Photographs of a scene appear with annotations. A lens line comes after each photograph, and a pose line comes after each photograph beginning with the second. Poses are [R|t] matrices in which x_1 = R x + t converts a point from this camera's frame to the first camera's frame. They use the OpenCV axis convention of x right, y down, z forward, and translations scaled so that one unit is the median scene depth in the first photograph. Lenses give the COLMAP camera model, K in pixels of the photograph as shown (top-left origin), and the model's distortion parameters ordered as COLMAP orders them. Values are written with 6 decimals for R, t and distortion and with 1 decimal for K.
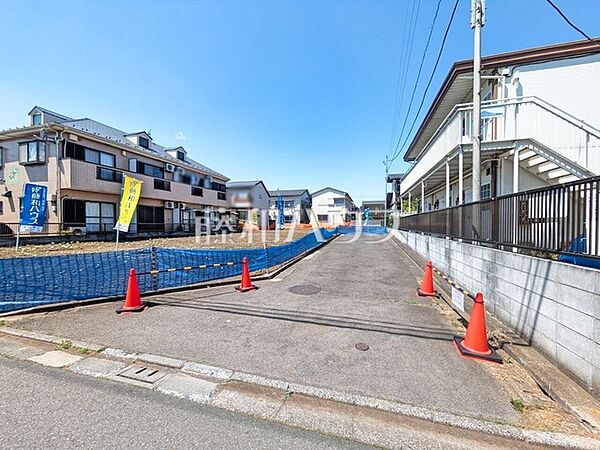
lens RADIAL K [[237.2, 0, 300.0], [0, 237.2, 225.0], [0, 0, 1]] dist [0.000409, 0.000889]
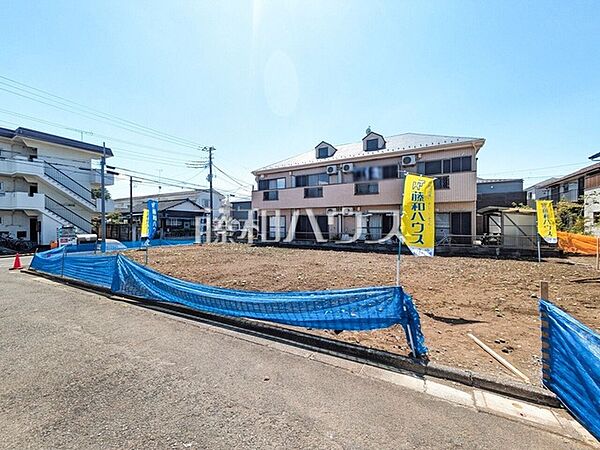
lens RADIAL K [[237.2, 0, 300.0], [0, 237.2, 225.0], [0, 0, 1]] dist [0.000409, 0.000889]
pose [[-0.237144, -0.012610, -0.971393, 0.355125], [-0.008347, 0.999905, -0.010942, -0.025983], [0.971439, 0.005513, -0.237227, 1.164780]]
